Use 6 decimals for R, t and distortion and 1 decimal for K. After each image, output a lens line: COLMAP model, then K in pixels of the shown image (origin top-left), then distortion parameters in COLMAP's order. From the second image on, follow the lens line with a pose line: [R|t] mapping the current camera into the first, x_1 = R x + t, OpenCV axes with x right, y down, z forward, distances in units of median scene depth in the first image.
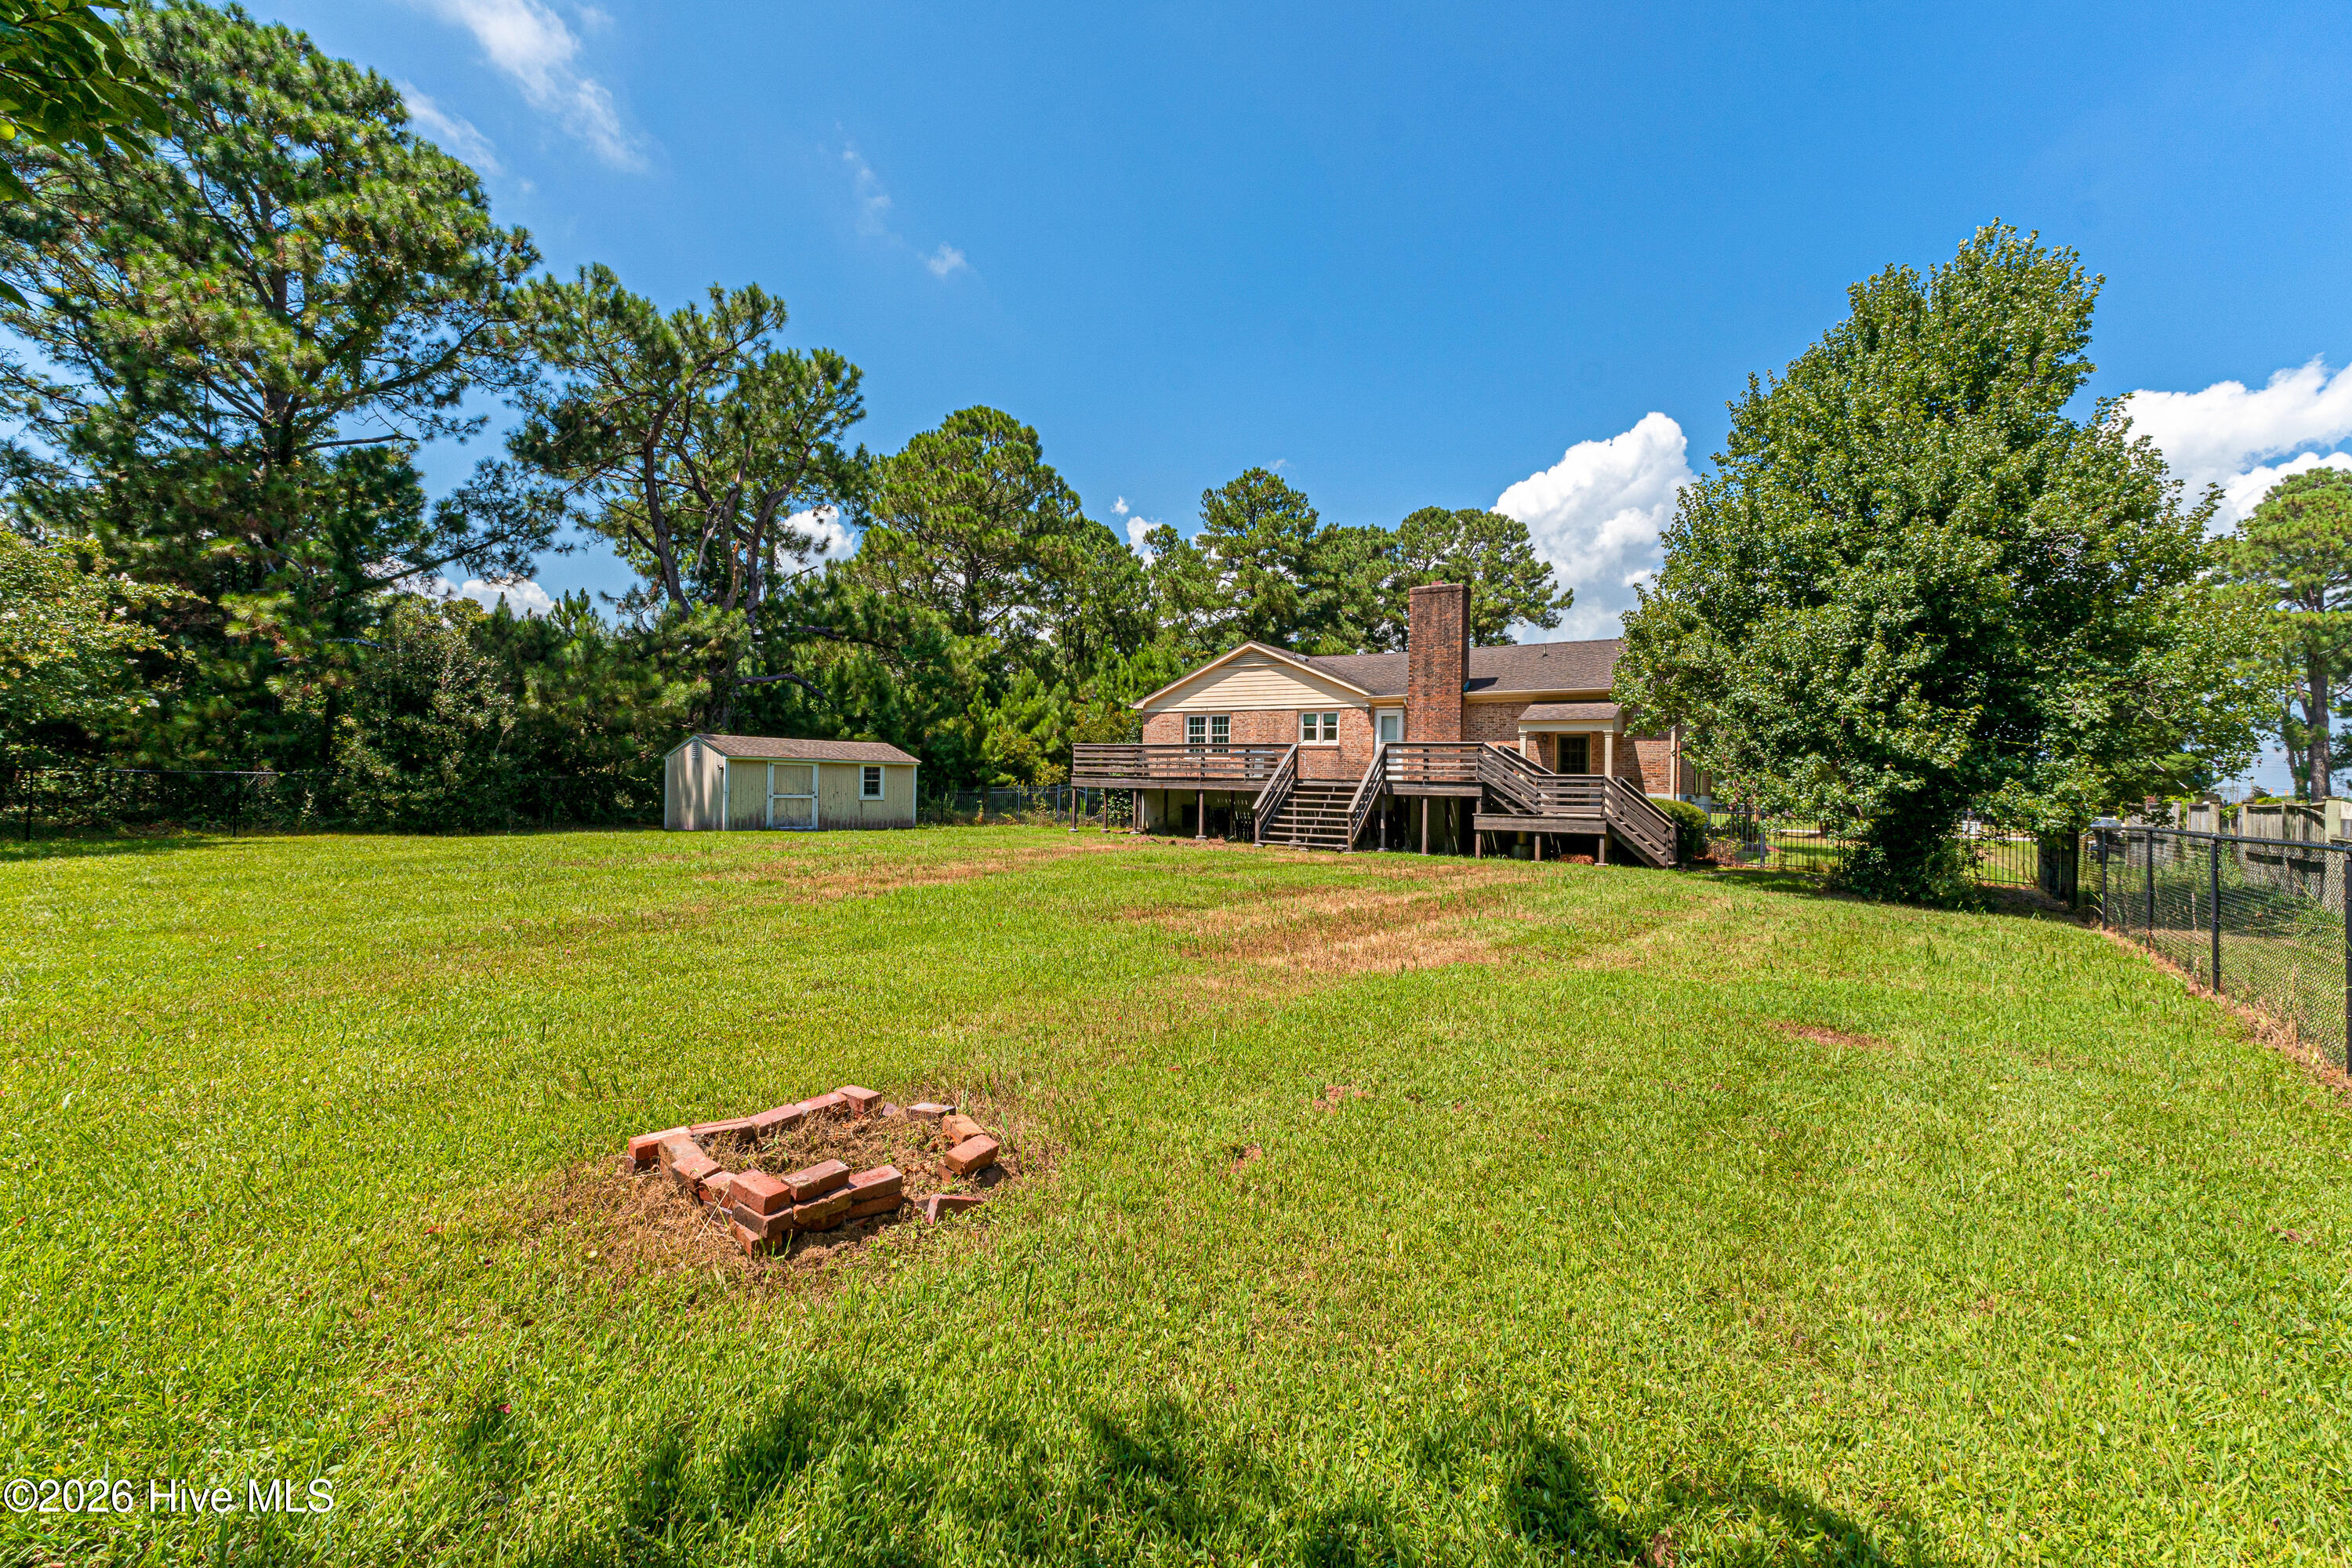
lens RADIAL K [[1013.4, 0, 1190.2], [0, 1013.4, 774.8], [0, 0, 1]] dist [0.011009, 0.000251]
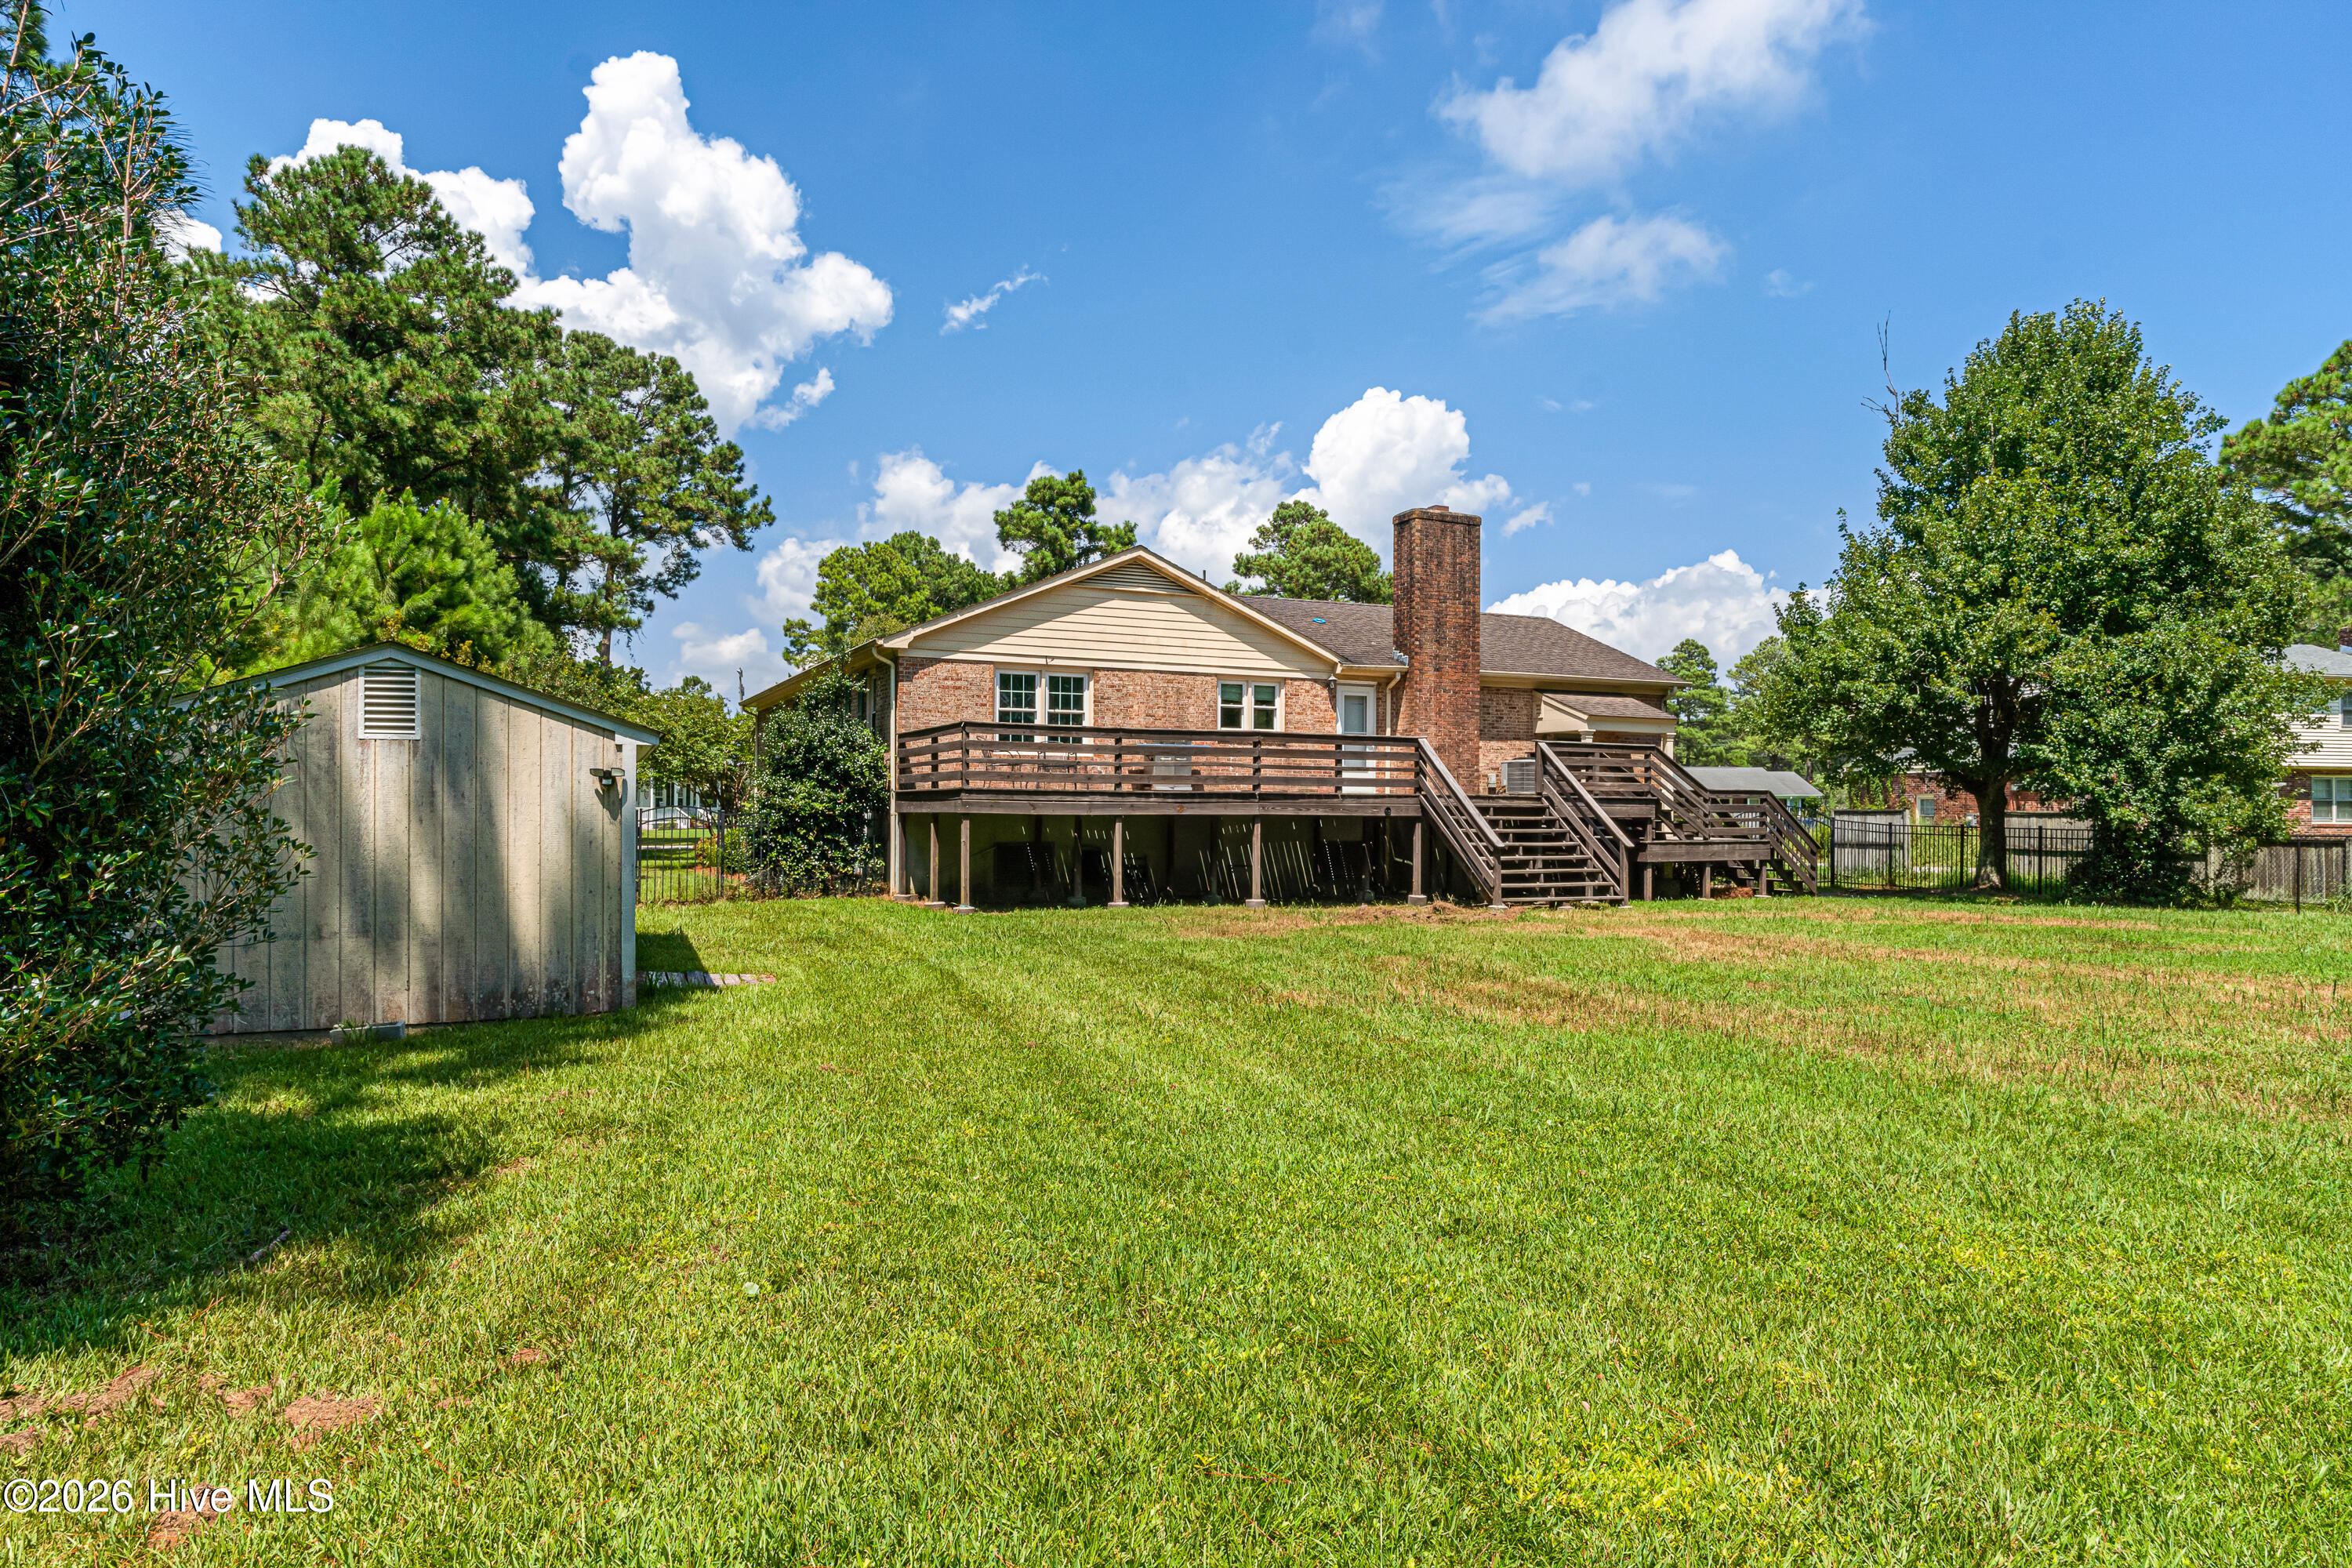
lens RADIAL K [[1451.2, 0, 1176.0], [0, 1451.2, 784.0], [0, 0, 1]] dist [0.003822, -0.000766]
pose [[0.511604, -0.006234, 0.859199, -0.606952], [-0.006825, 0.999913, 0.011319, -0.009842], [-0.859194, -0.011655, 0.511517, 0.559317]]
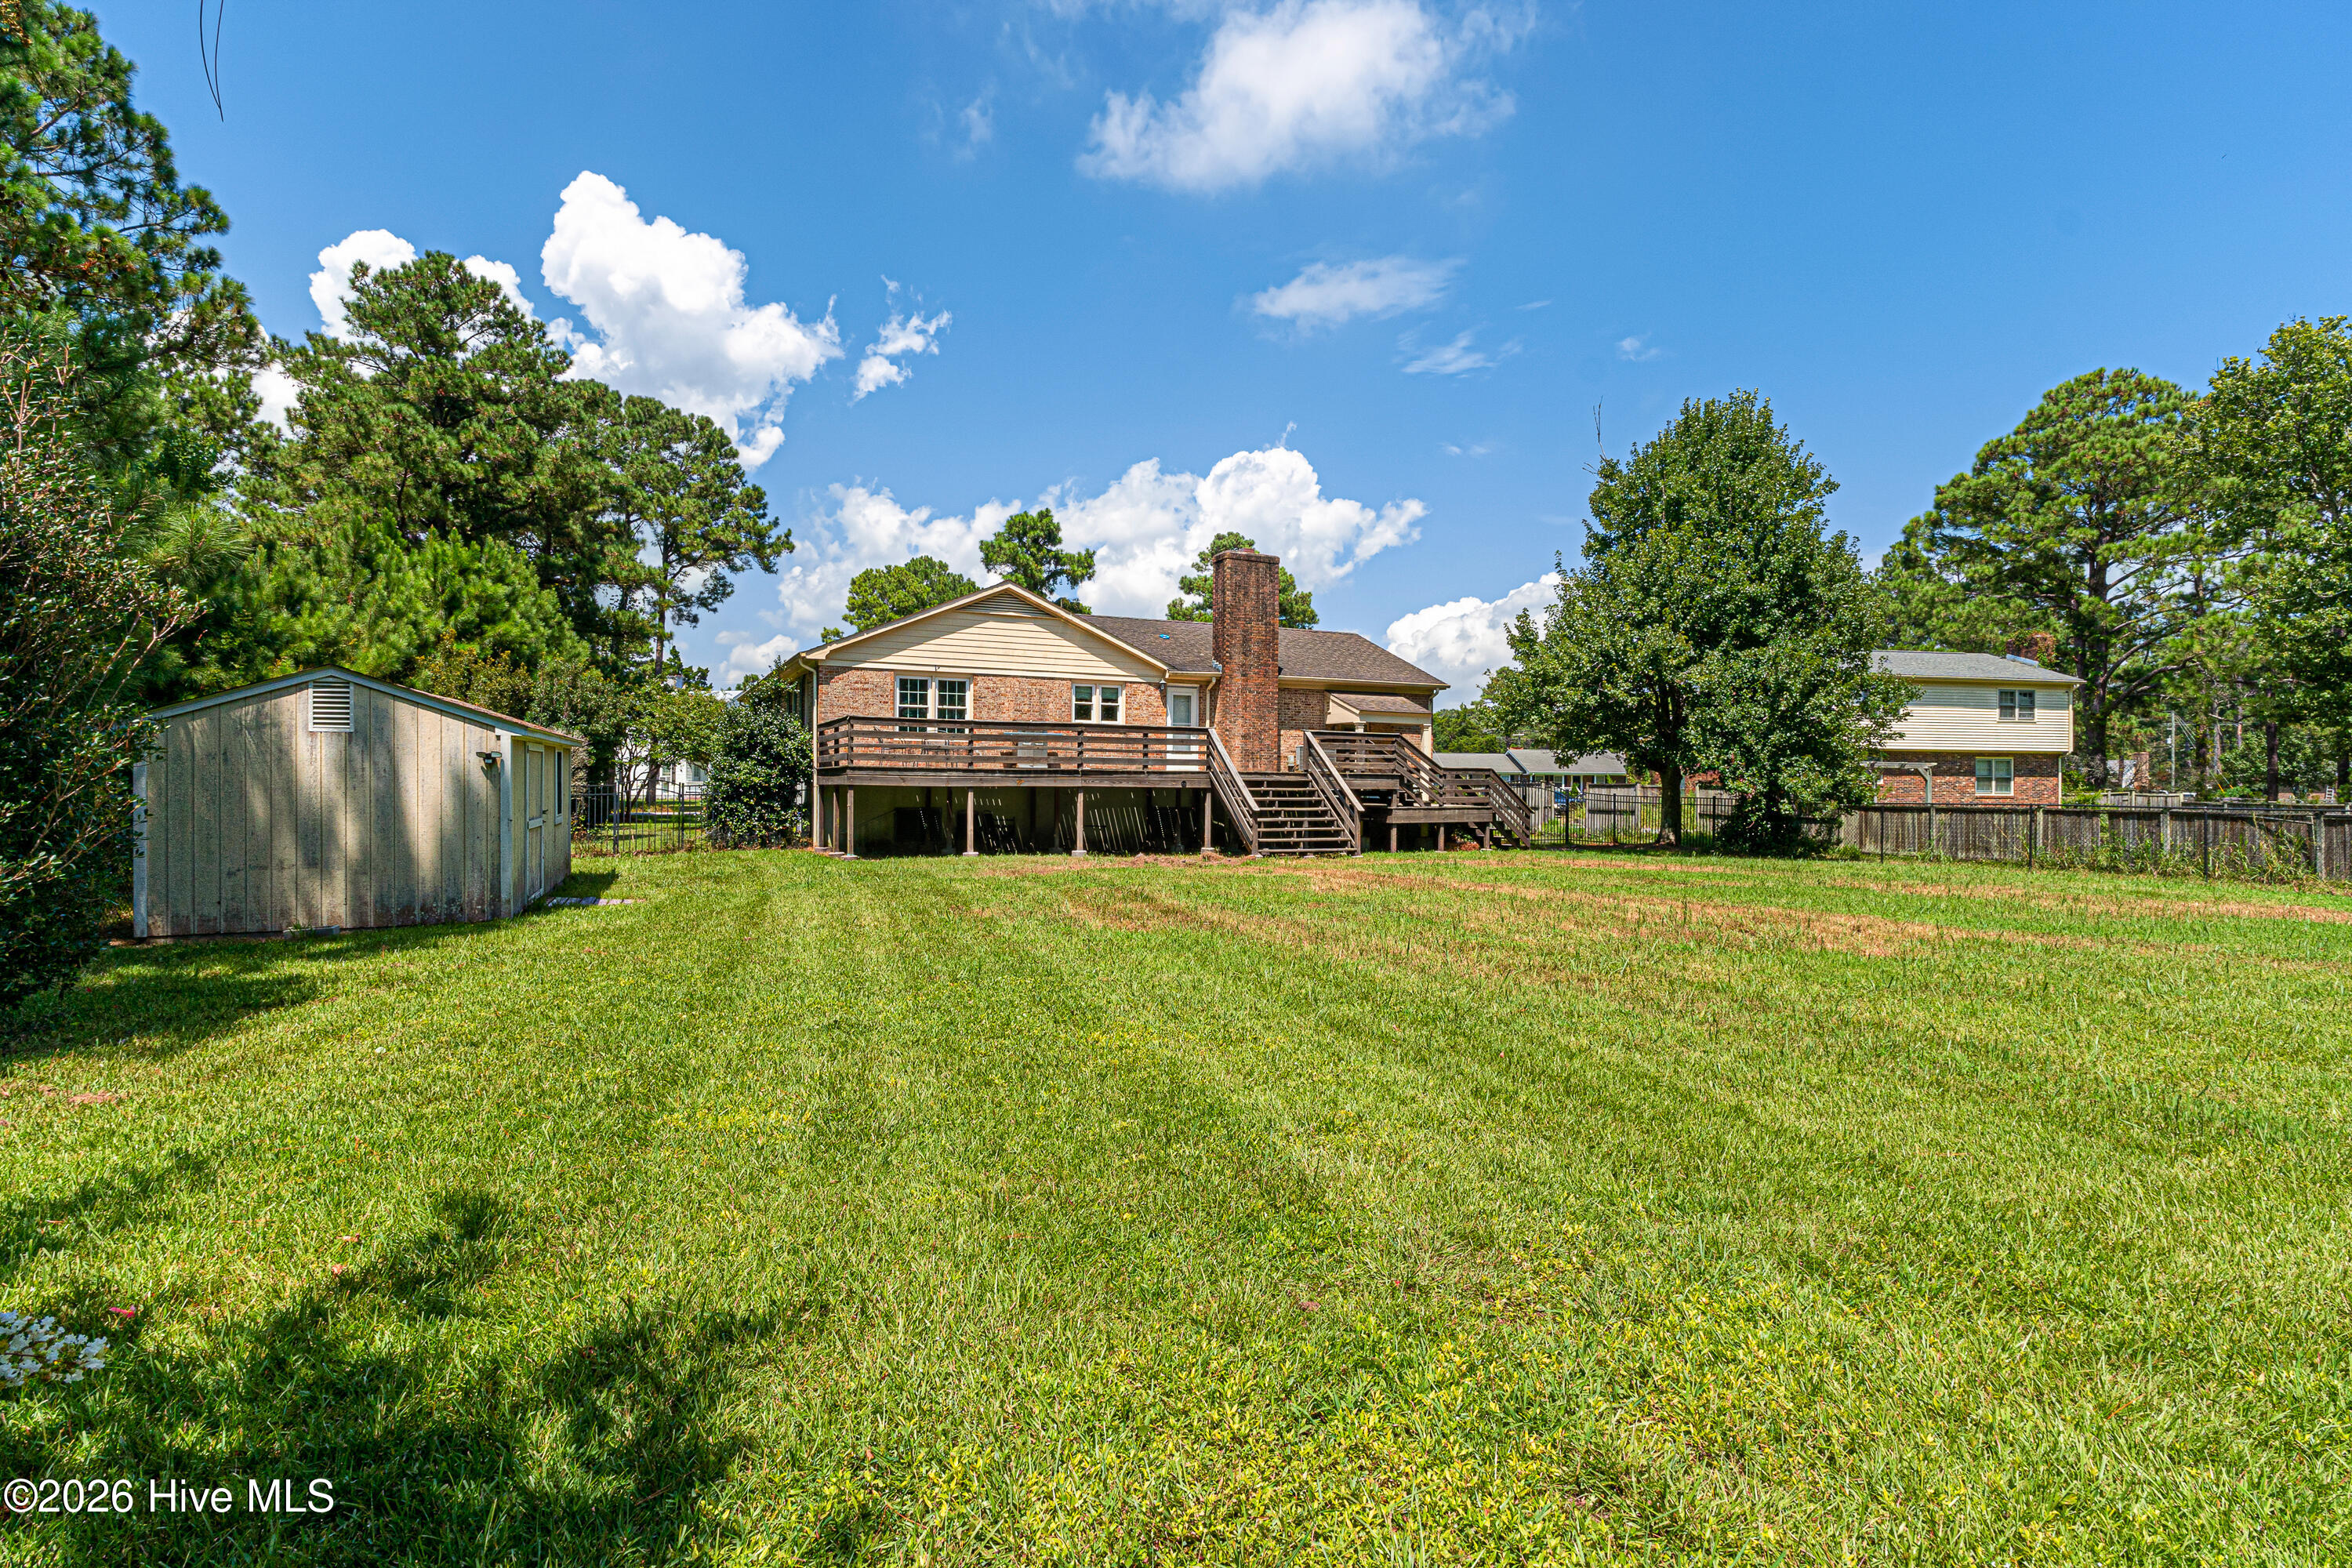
lens RADIAL K [[1210.7, 0, 1176.0], [0, 1210.7, 784.0], [0, 0, 1]] dist [0.000735, 0.001726]
pose [[0.513231, -0.020572, 0.858004, -0.615110], [-0.007839, 0.999559, 0.028654, -0.011465], [-0.858215, -0.021432, 0.512844, 0.436877]]
